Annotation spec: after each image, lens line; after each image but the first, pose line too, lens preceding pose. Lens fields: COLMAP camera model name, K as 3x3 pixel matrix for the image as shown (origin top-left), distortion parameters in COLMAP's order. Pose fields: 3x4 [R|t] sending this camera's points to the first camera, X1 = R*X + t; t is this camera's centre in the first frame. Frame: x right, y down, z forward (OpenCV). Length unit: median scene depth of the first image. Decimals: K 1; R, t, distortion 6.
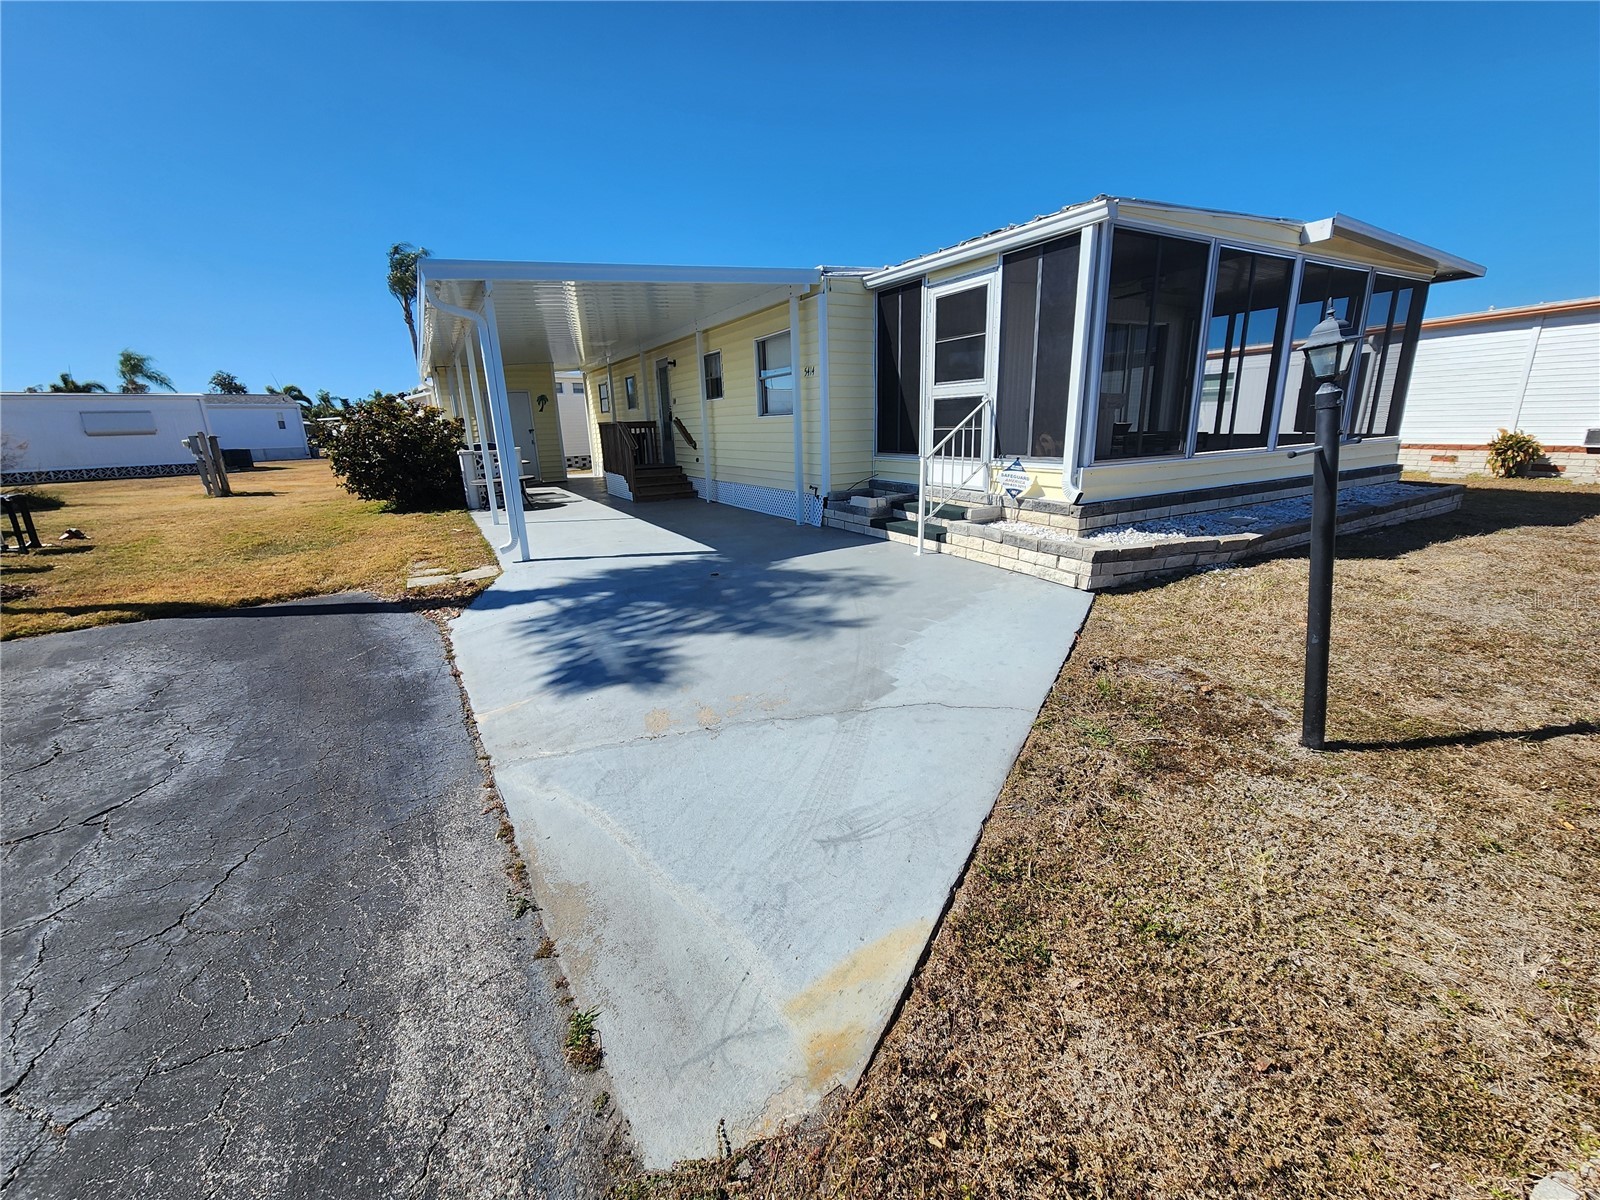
lens RADIAL K [[658.6, 0, 805.2], [0, 658.6, 606.0], [0, 0, 1]] dist [-0.004944, 0.001002]
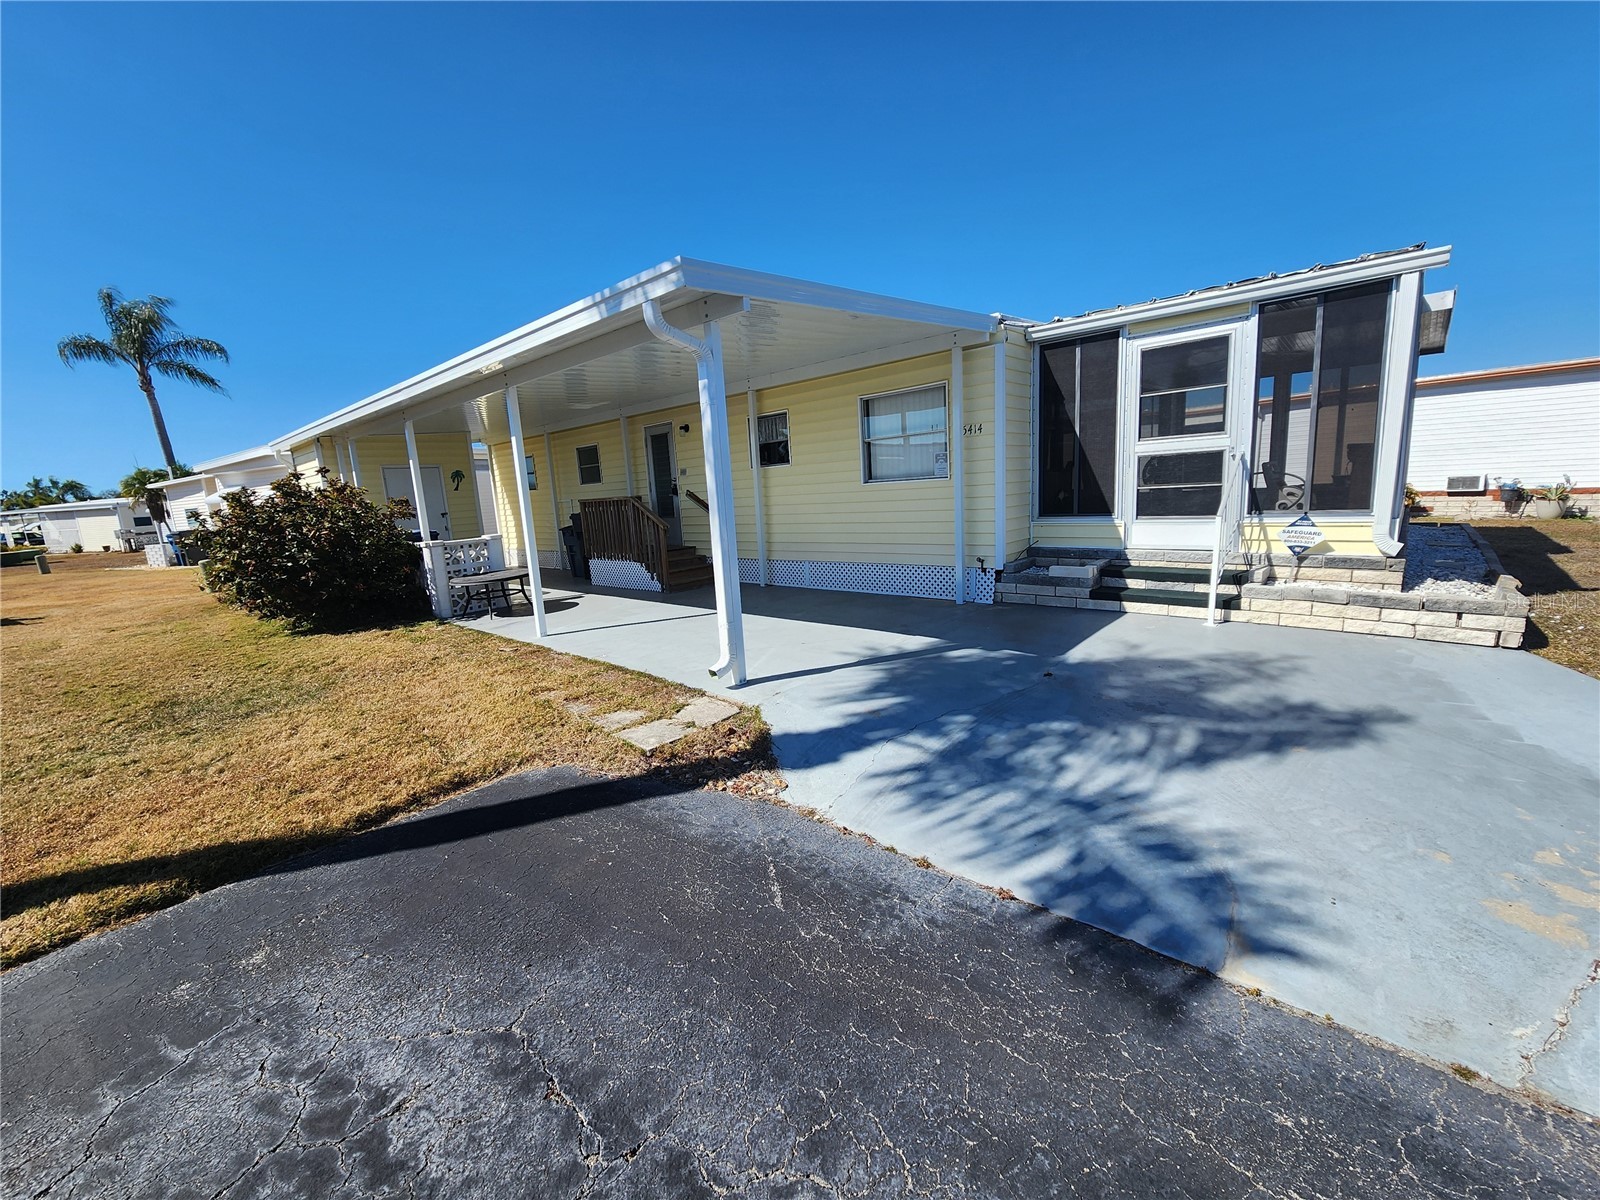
lens RADIAL K [[658.6, 0, 799.5], [0, 658.6, 606.3], [0, 0, 1]] dist [-0.004944, 0.001002]
pose [[0.951729, -0.080812, 0.296110, -0.559114], [0.112294, 0.989511, -0.090873, -0.078862], [-0.285661, 0.119738, 0.950821, 0.295584]]
